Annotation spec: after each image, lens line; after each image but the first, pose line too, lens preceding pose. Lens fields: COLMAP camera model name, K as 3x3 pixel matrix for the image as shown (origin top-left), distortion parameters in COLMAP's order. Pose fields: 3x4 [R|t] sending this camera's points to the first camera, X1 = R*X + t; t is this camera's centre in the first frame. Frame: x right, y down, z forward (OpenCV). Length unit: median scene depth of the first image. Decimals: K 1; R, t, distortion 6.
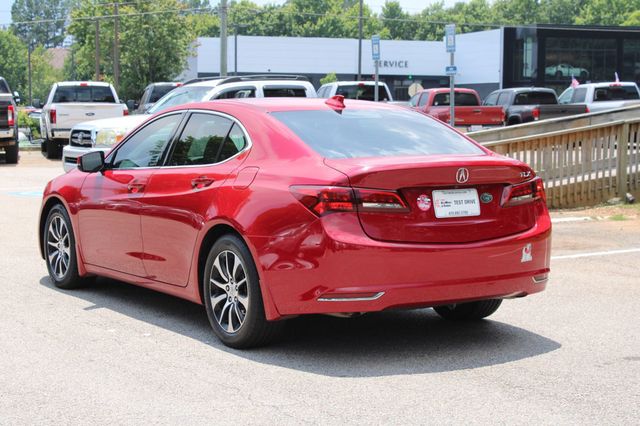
lens RADIAL K [[1199.4, 0, 320.0], [0, 1199.4, 213.0], [0, 0, 1]] dist [0.039095, 0.139630]
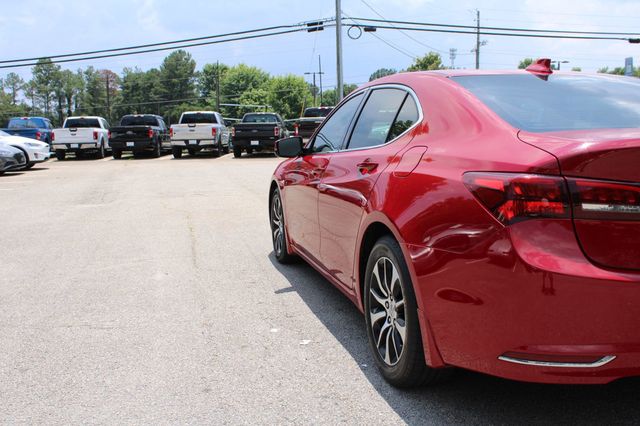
lens RADIAL K [[638.6, 0, 320.0], [0, 638.6, 213.0], [0, 0, 1]] dist [-0.139595, 0.149548]
pose [[0.947347, 0.027933, -0.318989, 0.010936], [-0.014395, 0.998896, 0.044720, -0.014153], [0.319886, -0.037773, 0.946703, 0.611382]]
